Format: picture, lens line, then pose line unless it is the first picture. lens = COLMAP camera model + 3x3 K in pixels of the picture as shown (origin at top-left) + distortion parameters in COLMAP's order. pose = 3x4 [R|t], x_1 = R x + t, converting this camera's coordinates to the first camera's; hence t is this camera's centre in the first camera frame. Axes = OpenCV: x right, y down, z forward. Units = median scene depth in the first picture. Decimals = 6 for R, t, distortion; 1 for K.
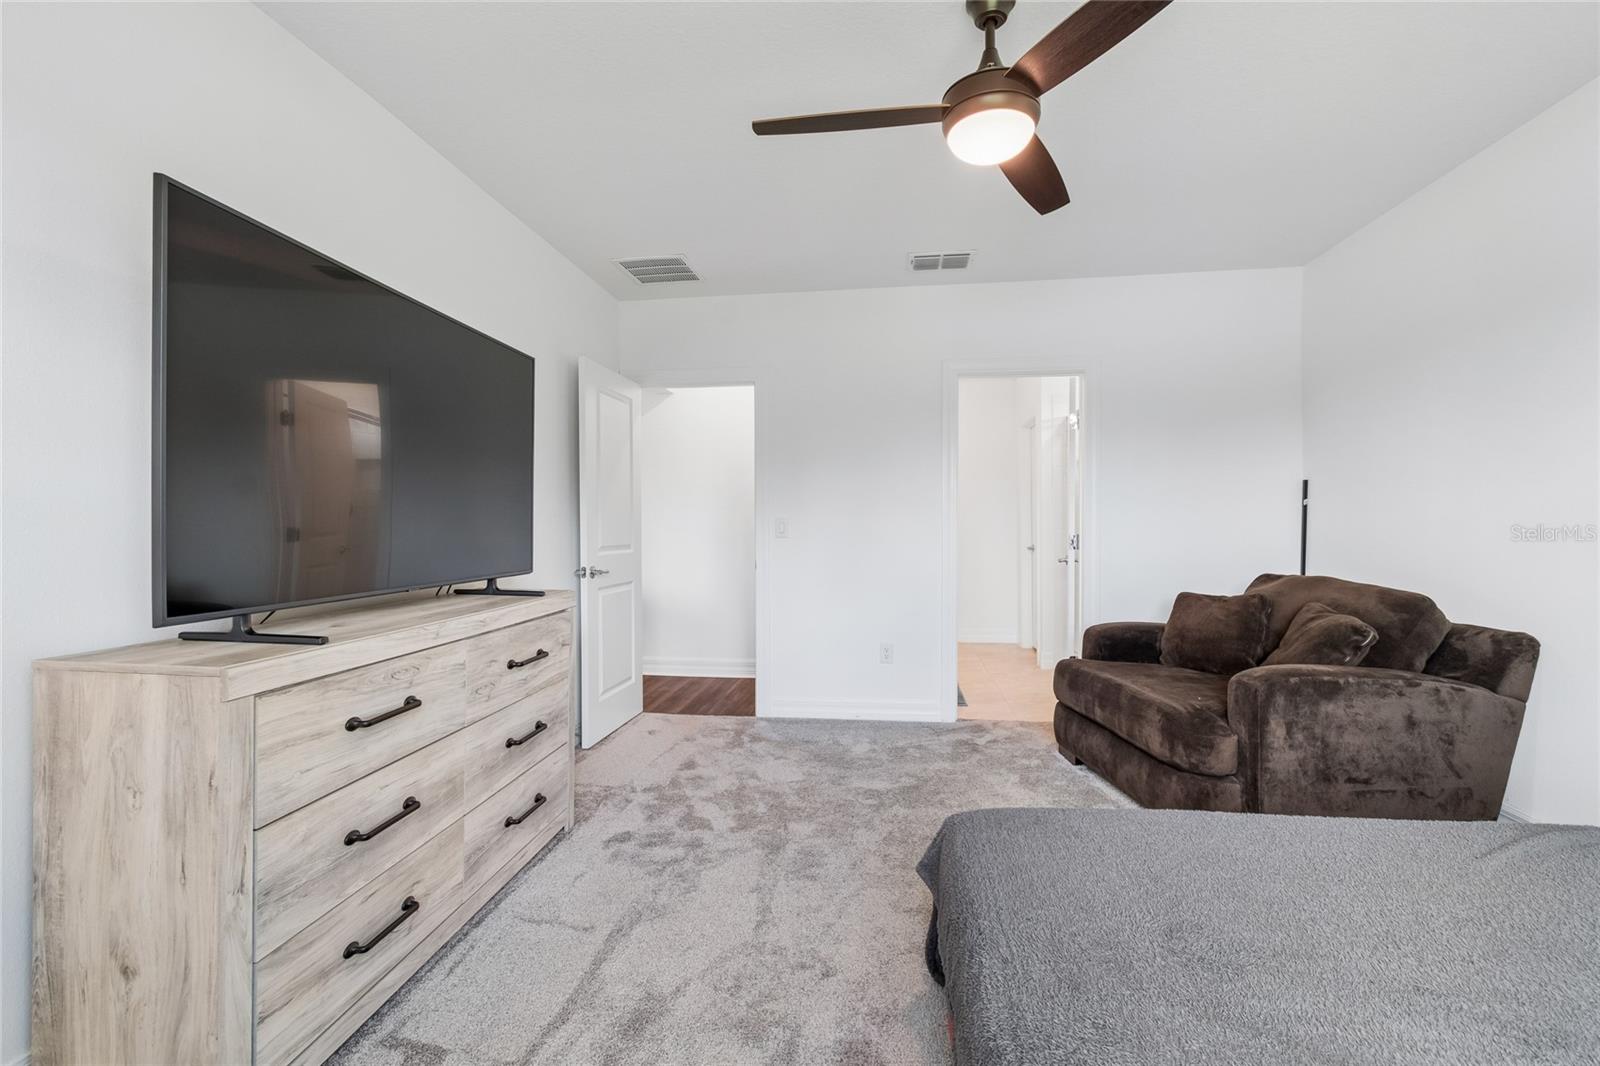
lens RADIAL K [[711.8, 0, 810.7], [0, 711.8, 523.5], [0, 0, 1]] dist [-0.000557, -0.000598]
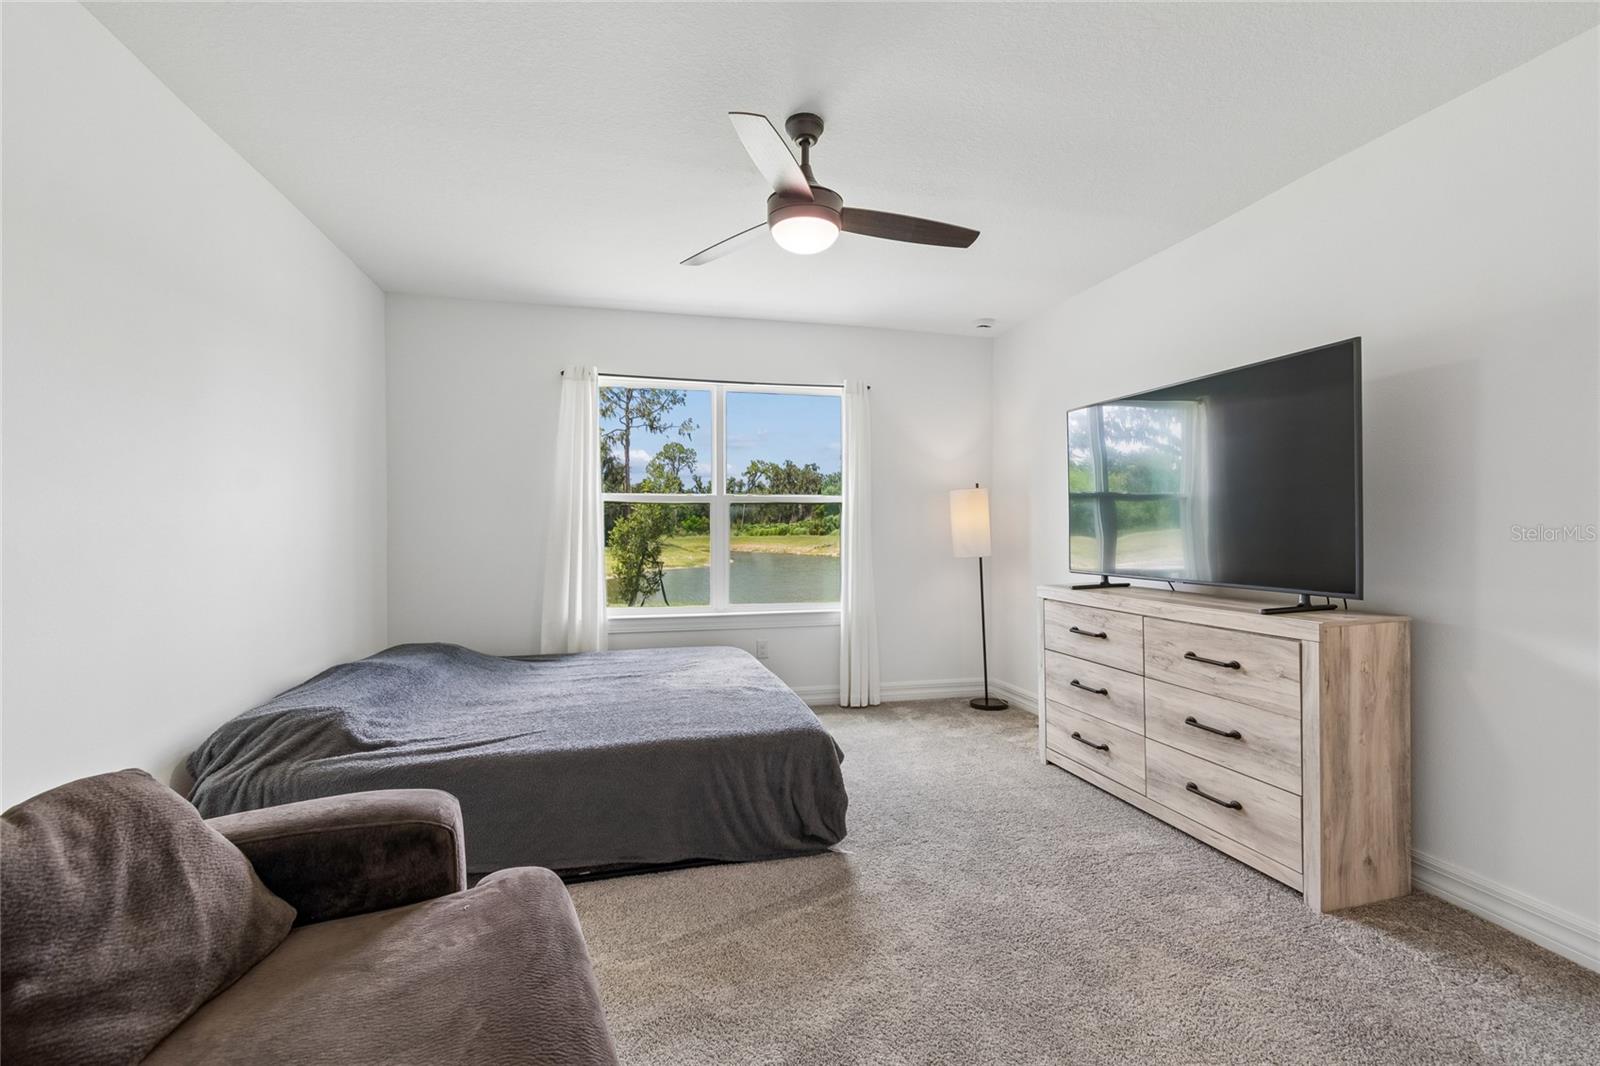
lens RADIAL K [[711.8, 0, 810.7], [0, 711.8, 523.5], [0, 0, 1]] dist [-0.000557, -0.000598]
pose [[-0.927649, -0.001430, -0.373451, 0.794532], [-0.000294, 0.999995, -0.003100, -0.027232], [0.373453, -0.002766, -0.927645, 2.384995]]
